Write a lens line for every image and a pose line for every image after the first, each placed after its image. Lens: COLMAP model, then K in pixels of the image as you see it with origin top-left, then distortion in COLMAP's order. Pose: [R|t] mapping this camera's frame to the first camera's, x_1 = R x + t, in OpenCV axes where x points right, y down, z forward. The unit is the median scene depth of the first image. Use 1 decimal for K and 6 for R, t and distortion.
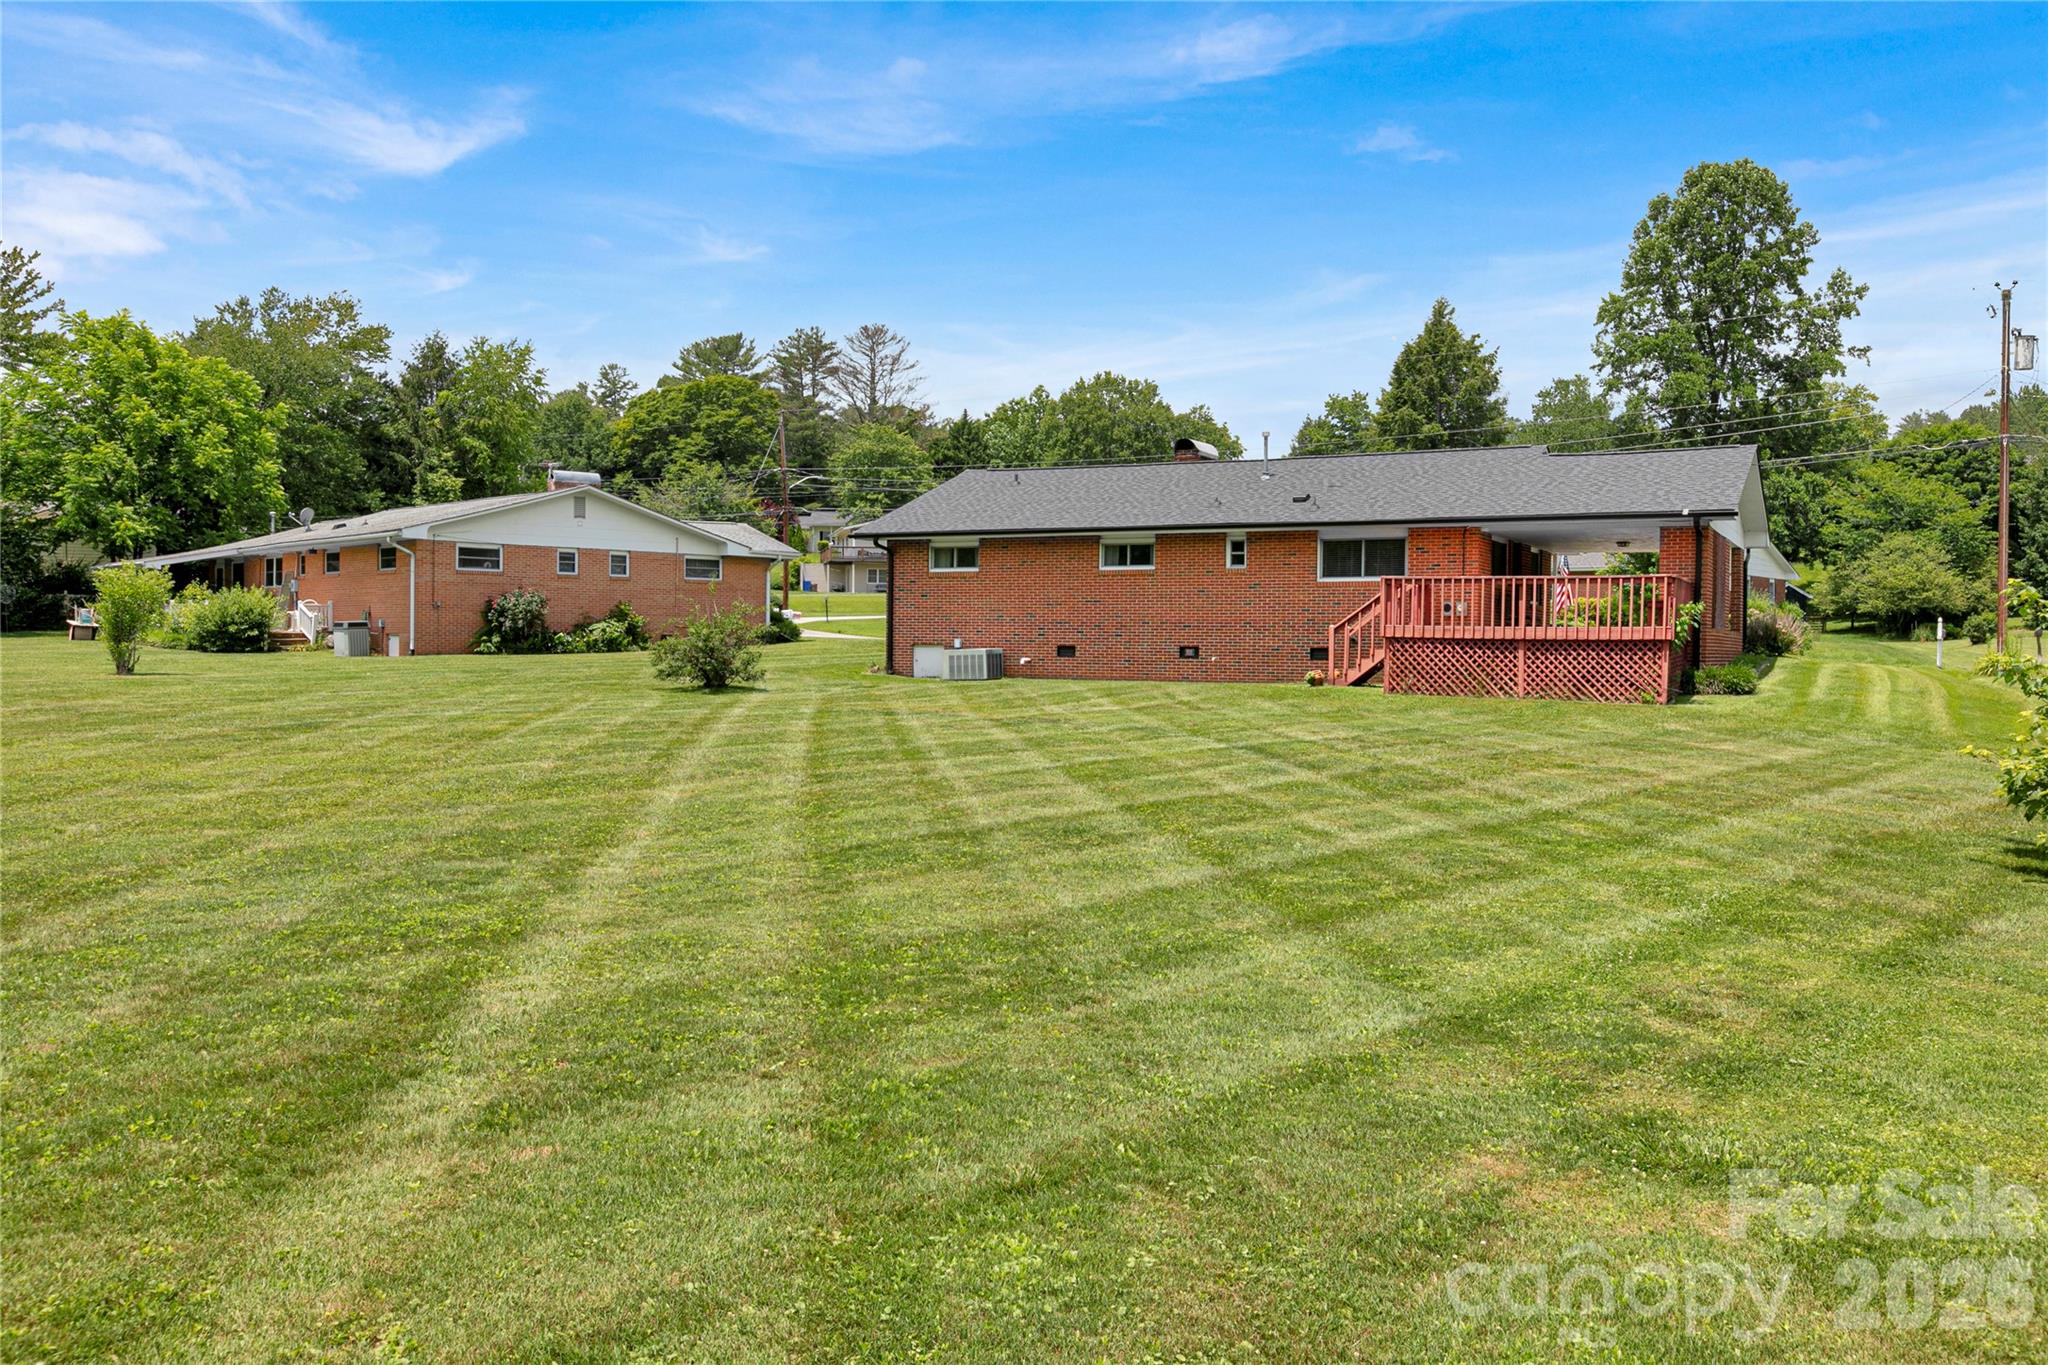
lens RADIAL K [[1726.1, 0, 1030.1], [0, 1726.1, 672.8], [0, 0, 1]] dist [0.021942, -0.016532]
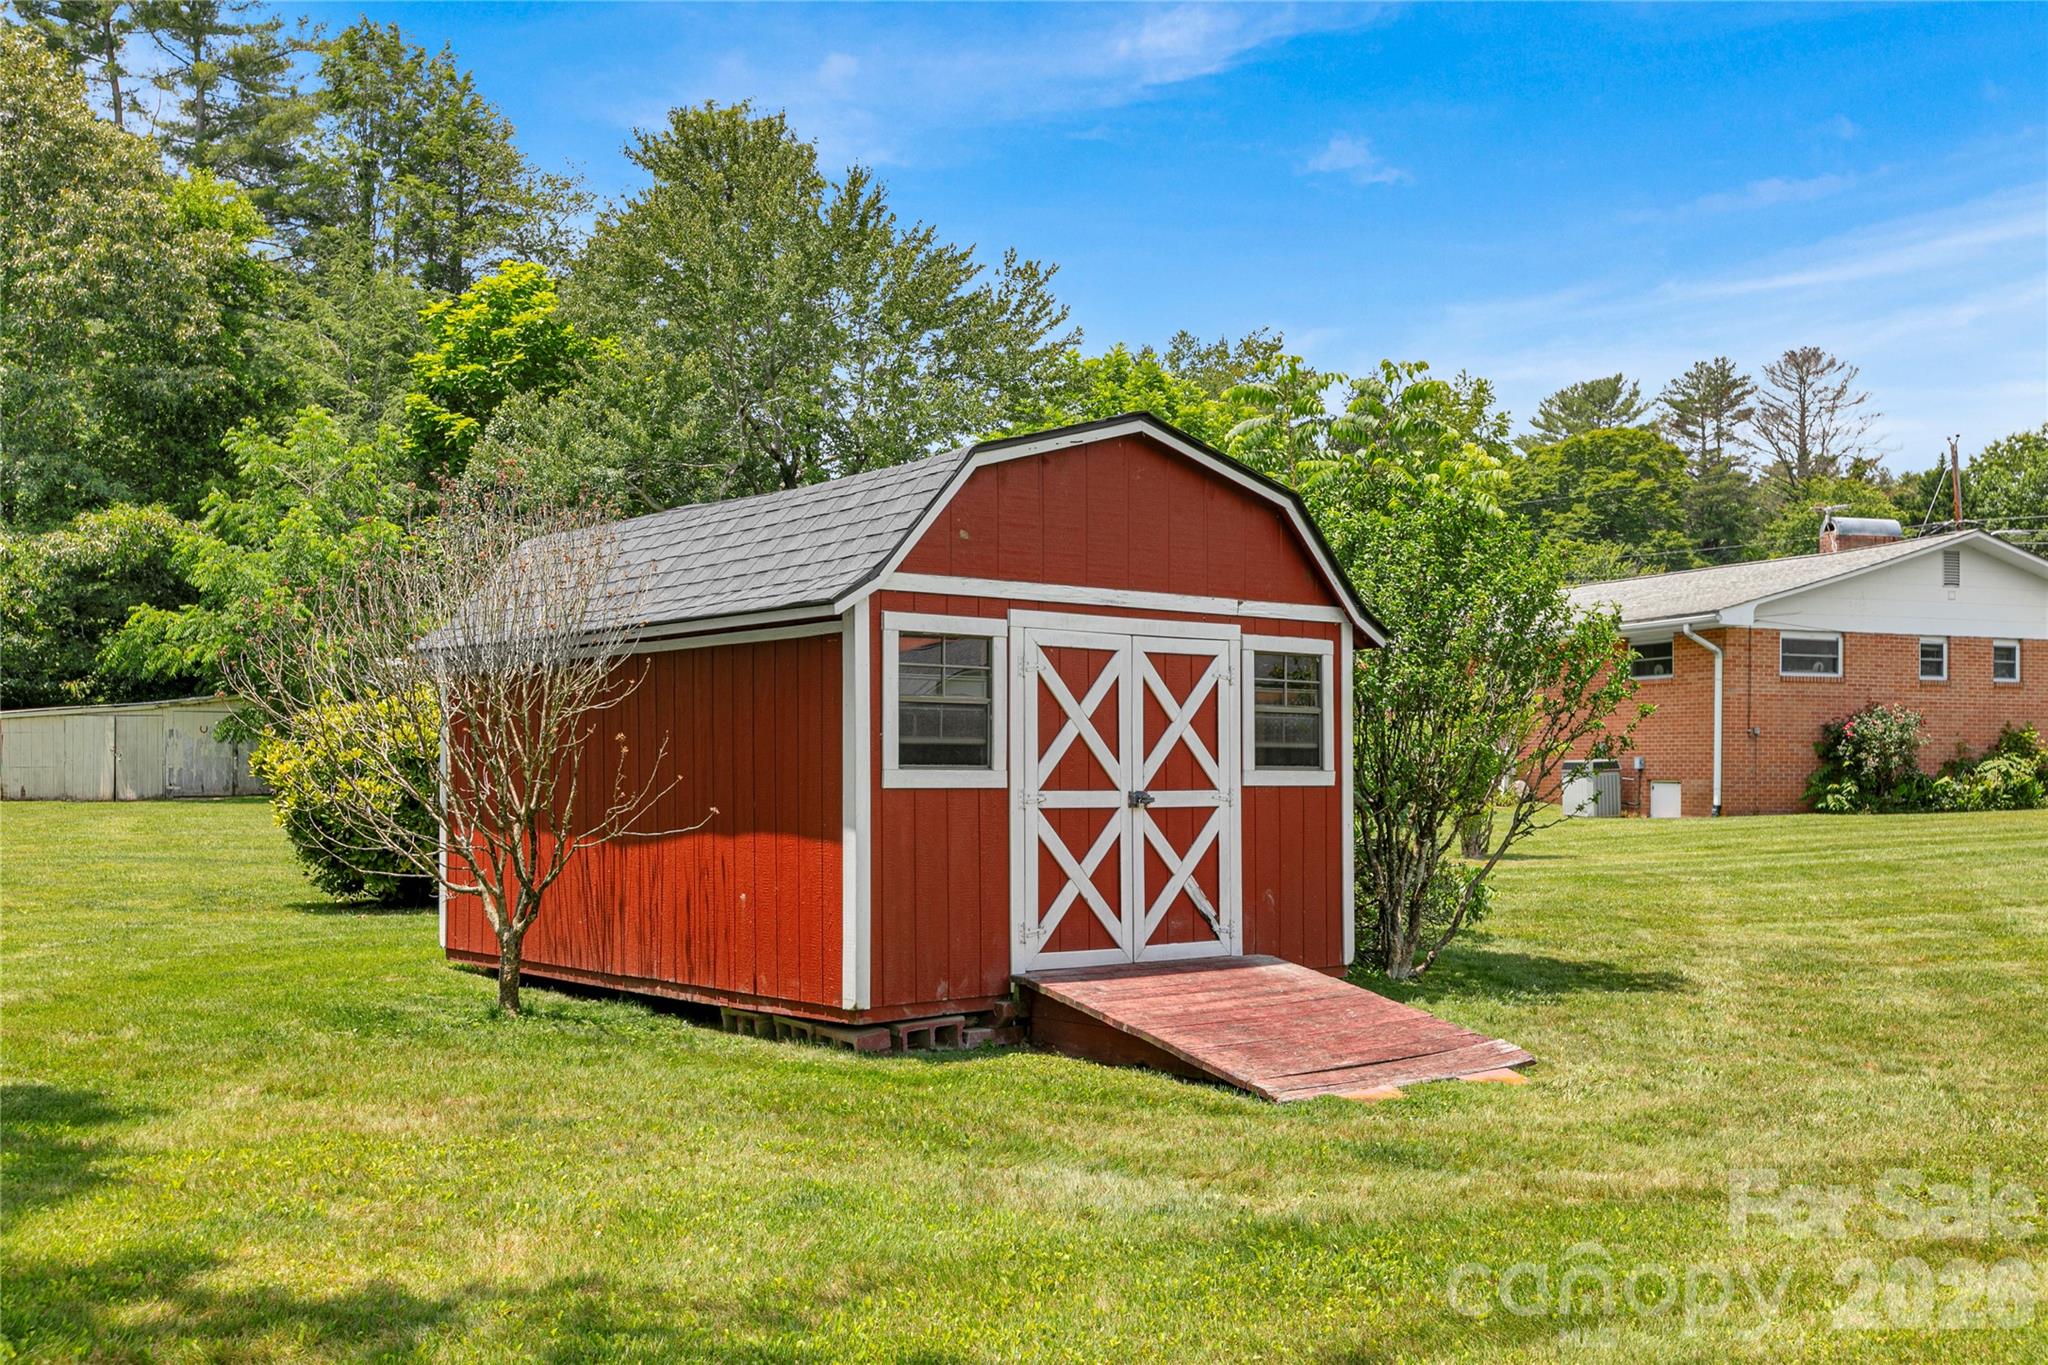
lens RADIAL K [[2038.1, 0, 967.2], [0, 2038.1, 745.0], [0, 0, 1]] dist [0.007213, 0.000000]
pose [[0.919661, -0.010660, -0.392569, -0.177502], [-0.001675, 0.999516, -0.031066, -0.006802], [0.392710, 0.029227, 0.919198, 0.126744]]
